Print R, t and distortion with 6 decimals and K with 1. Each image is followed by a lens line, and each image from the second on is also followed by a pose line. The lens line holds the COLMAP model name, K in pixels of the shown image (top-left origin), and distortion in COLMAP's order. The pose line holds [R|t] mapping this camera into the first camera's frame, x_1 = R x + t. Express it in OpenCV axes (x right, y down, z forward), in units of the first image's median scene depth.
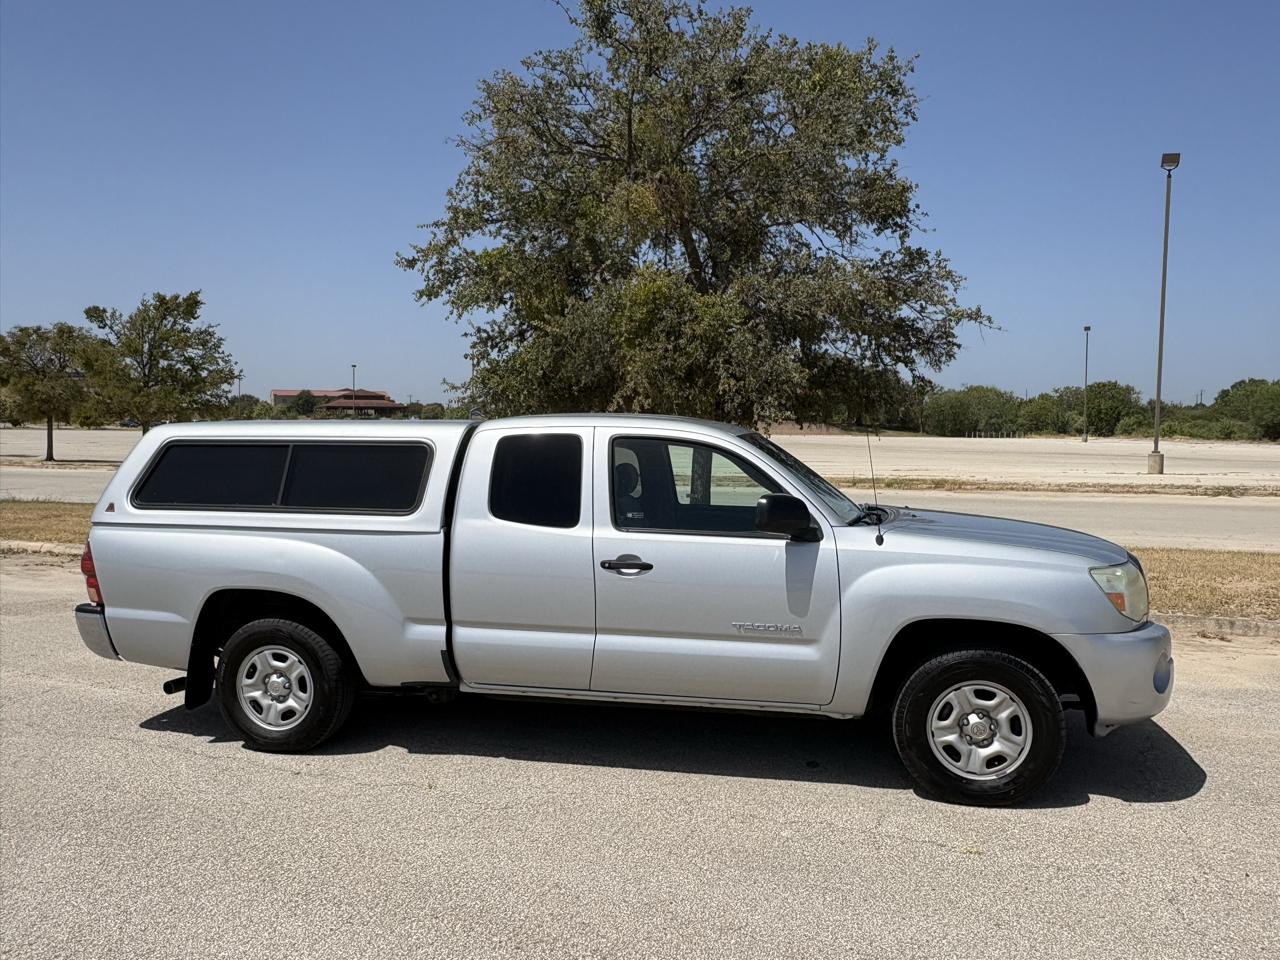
lens RADIAL K [[982.1, 0, 636.7], [0, 982.1, 478.4], [0, 0, 1]] dist [0.011855, -0.012495]
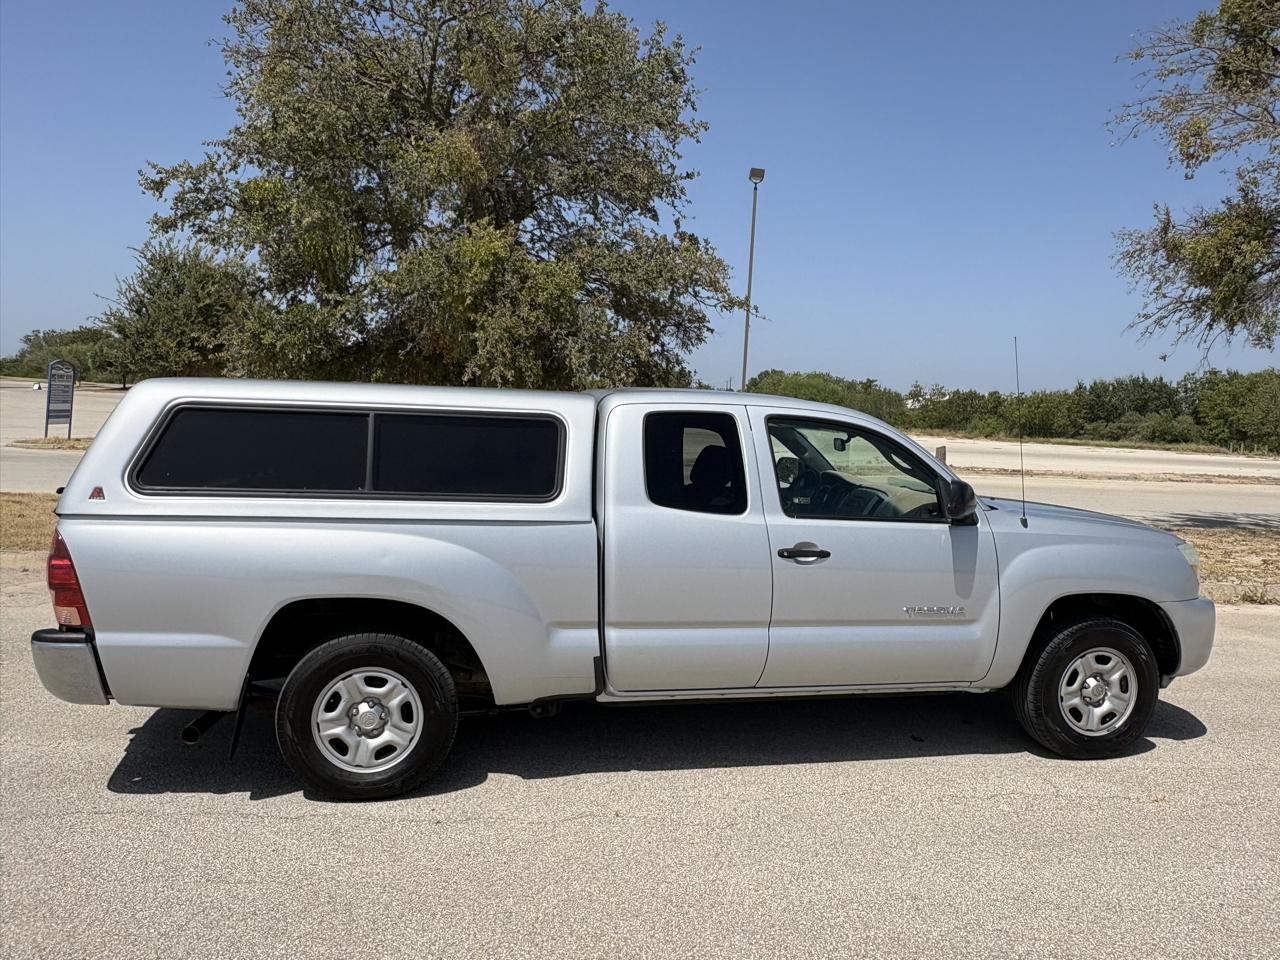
lens RADIAL K [[982.1, 0, 637.9], [0, 982.1, 476.3], [0, 0, 1]] dist [0.011855, -0.012495]
pose [[0.902215, 0.002895, 0.431276, -0.517984], [-0.014661, 0.999605, 0.023959, -0.005980], [-0.431036, -0.027939, 0.901902, 0.196577]]
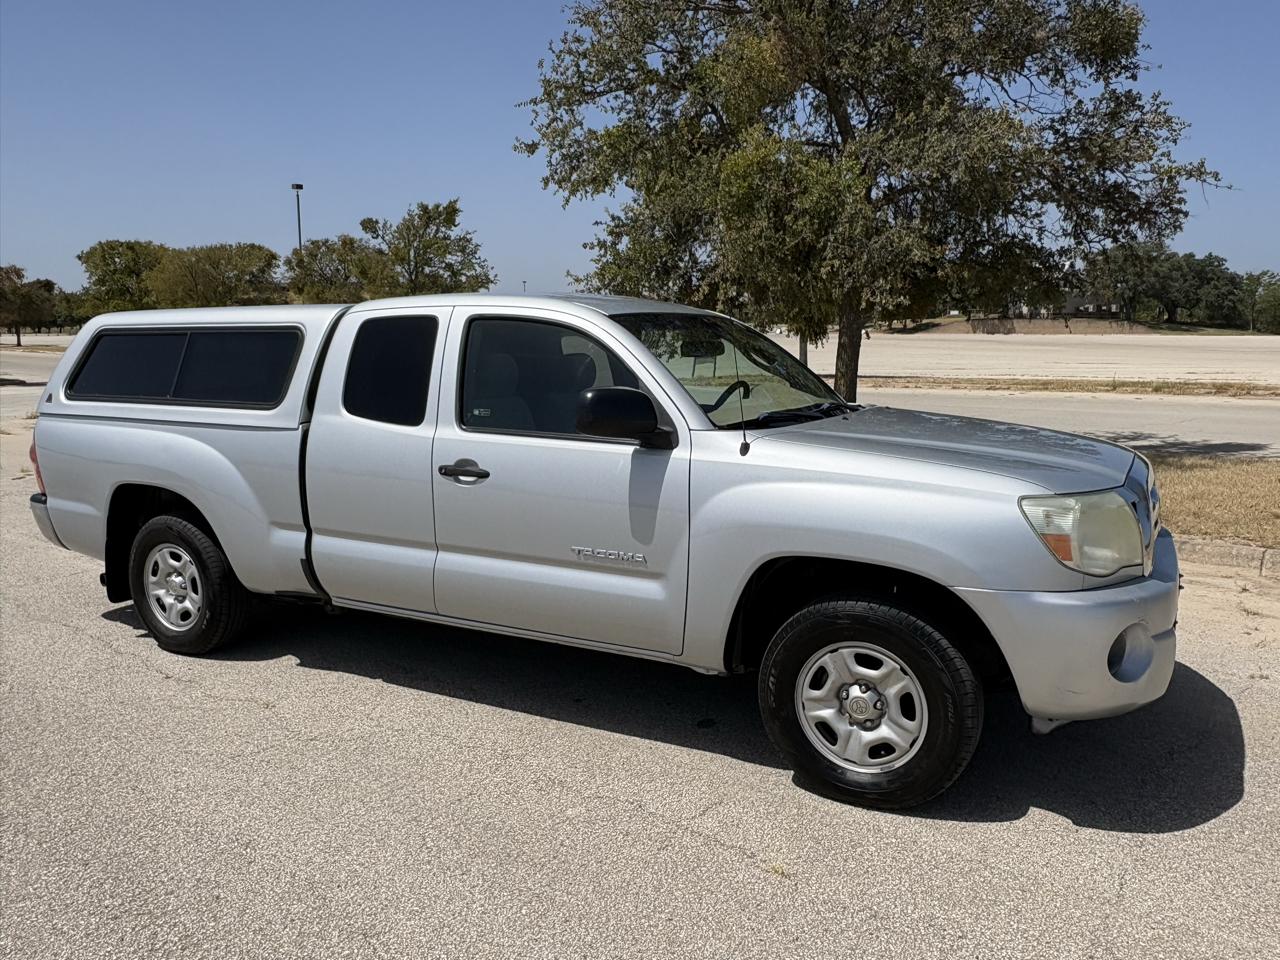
lens RADIAL K [[982.1, 0, 633.5], [0, 982.1, 476.1], [0, 0, 1]] dist [0.011855, -0.012495]
pose [[0.958976, 0.032695, -0.281595, 0.333273], [-0.005641, 0.995331, 0.096353, 0.009813], [0.283430, -0.090812, 0.954683, 0.221701]]
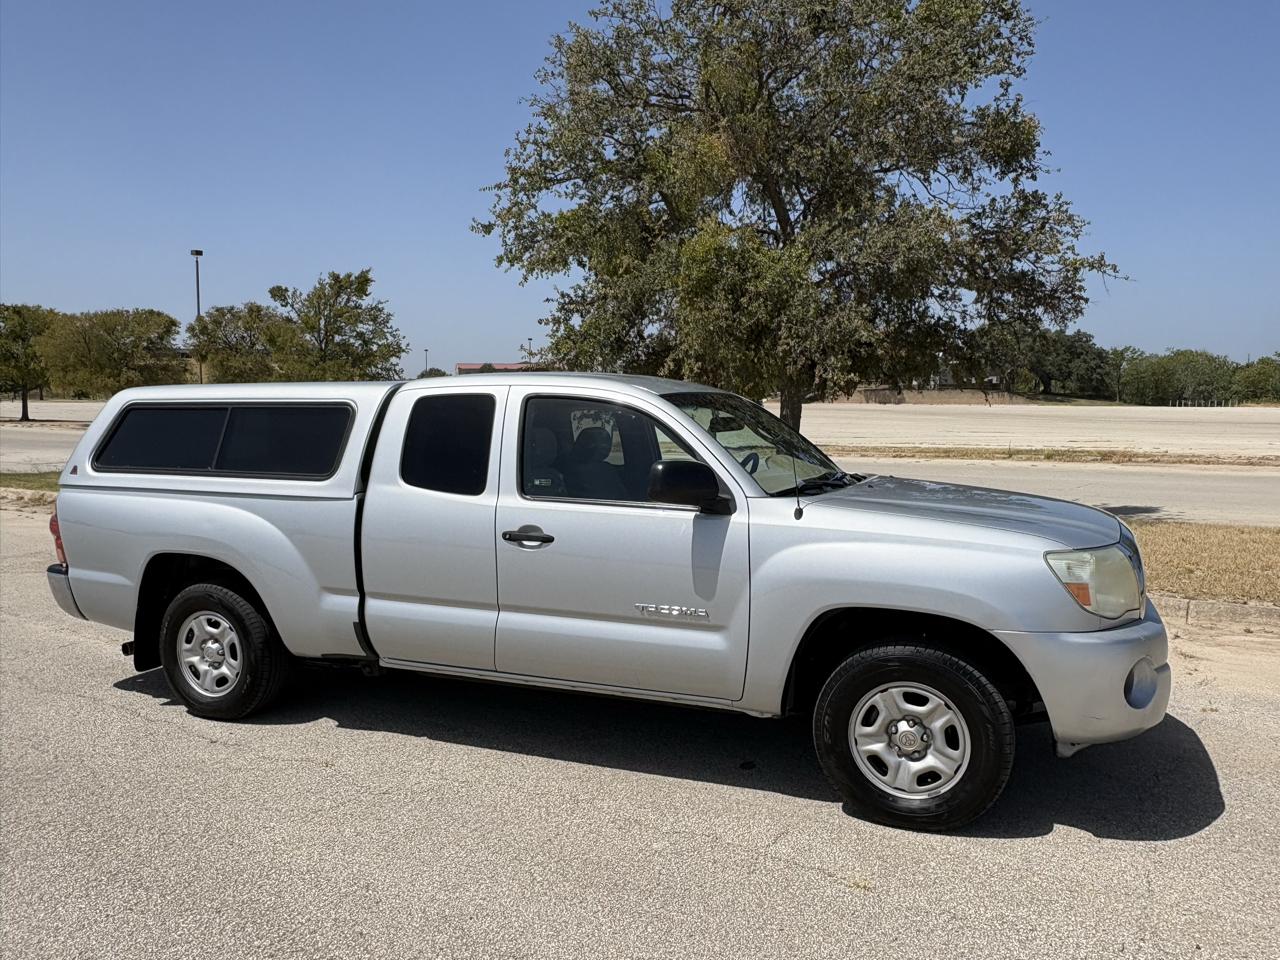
lens RADIAL K [[982.1, 0, 634.6], [0, 982.1, 475.6], [0, 0, 1]] dist [0.011855, -0.012495]
pose [[0.983158, 0.009046, -0.182534, 0.231347], [-0.004202, 0.999629, 0.026903, 0.006098], [0.182709, -0.025683, 0.982831, 0.114290]]
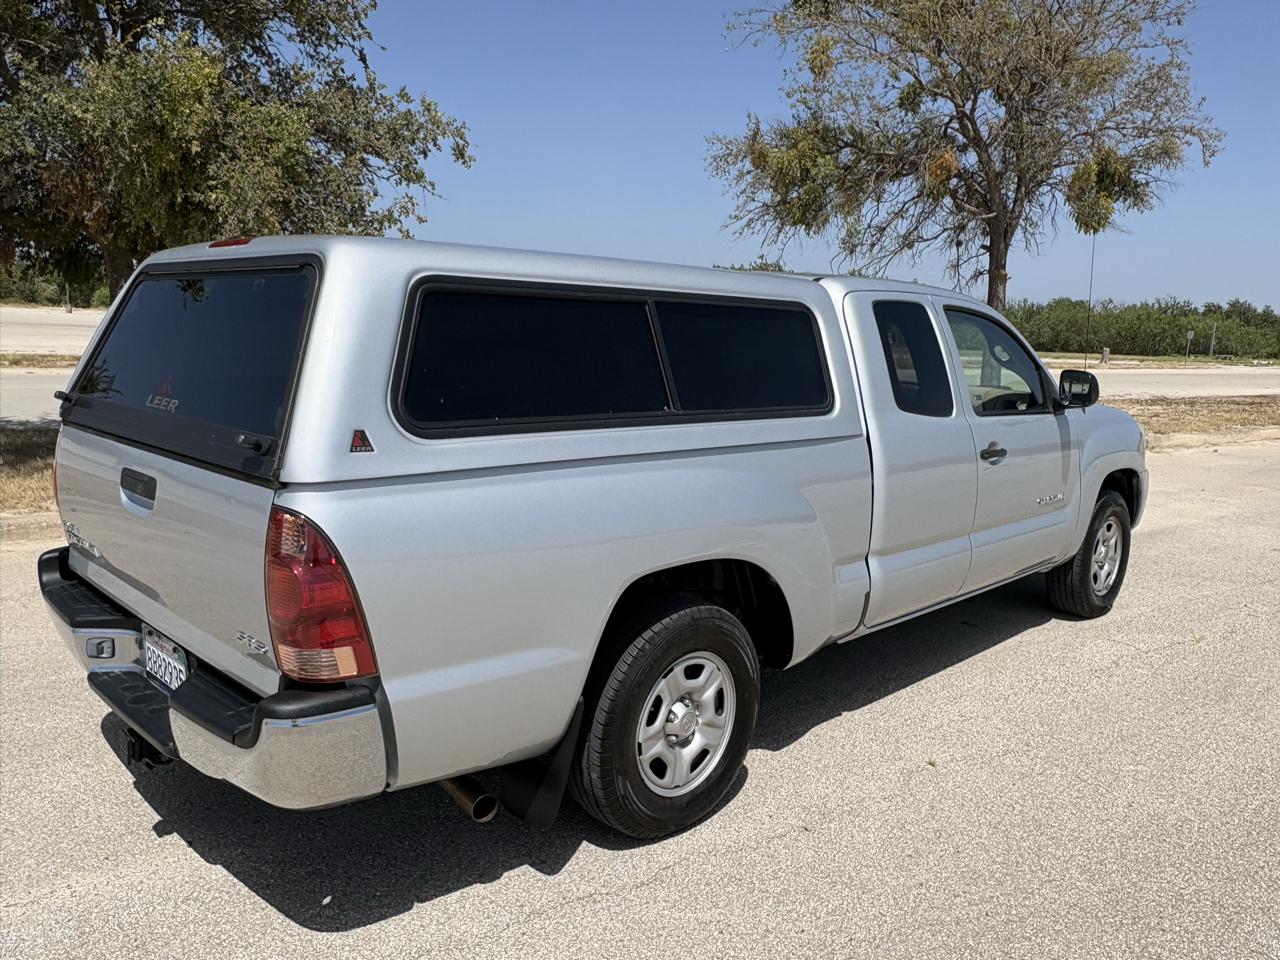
lens RADIAL K [[982.1, 0, 639.3], [0, 982.1, 478.8], [0, 0, 1]] dist [0.011855, -0.012495]
pose [[0.529348, -0.113515, 0.840777, -0.861833], [0.005578, 0.991453, 0.130346, -0.006733], [-0.848387, -0.064308, 0.525457, 0.733217]]
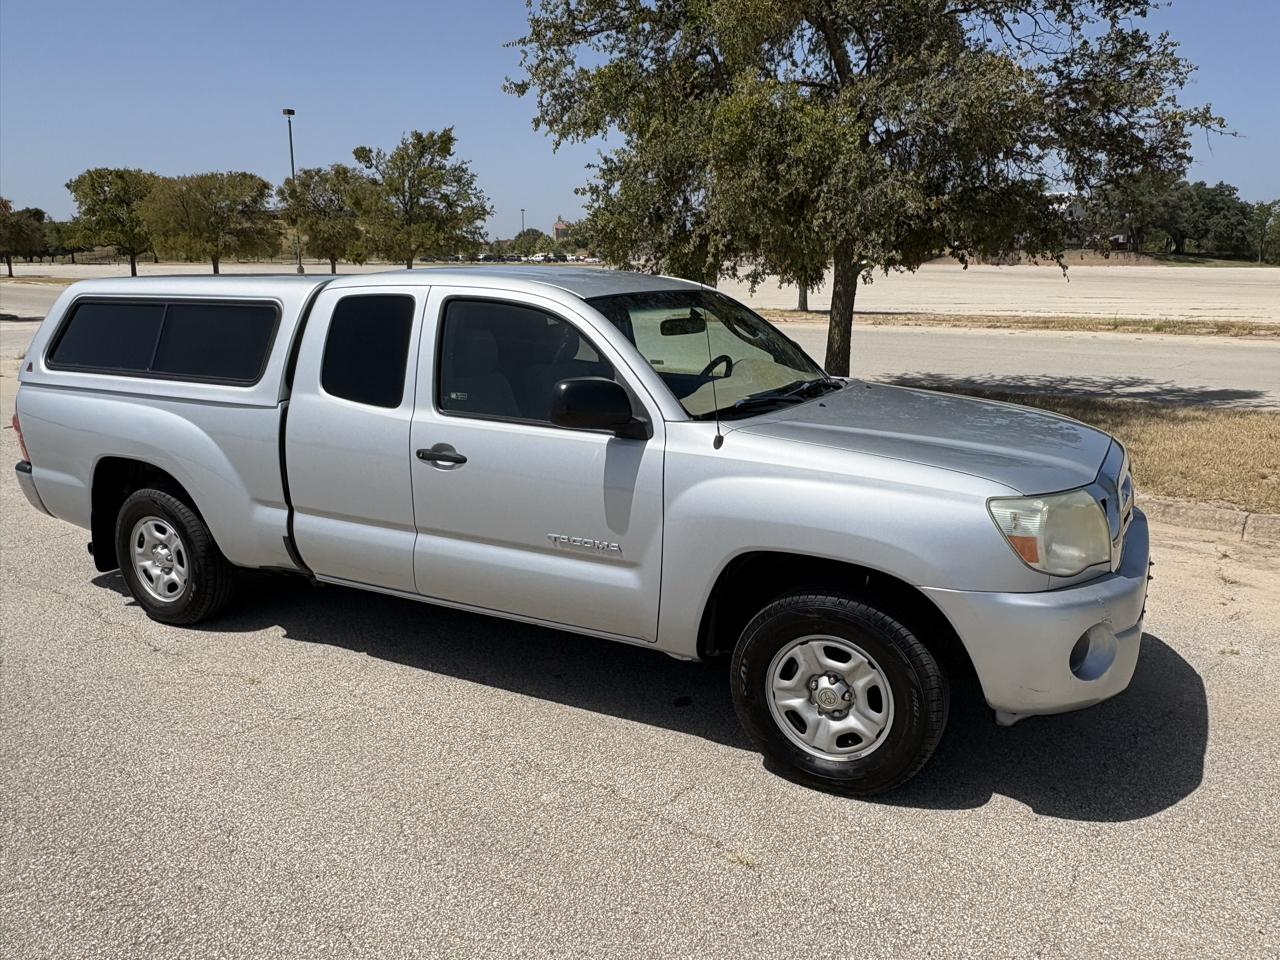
lens RADIAL K [[982.1, 0, 633.9], [0, 982.1, 478.6], [0, 0, 1]] dist [0.011855, -0.012495]
pose [[0.958882, 0.054179, -0.278585, 0.349311], [-0.006722, 0.985669, 0.168555, -0.032148], [0.283725, -0.159752, 0.945505, 0.230734]]
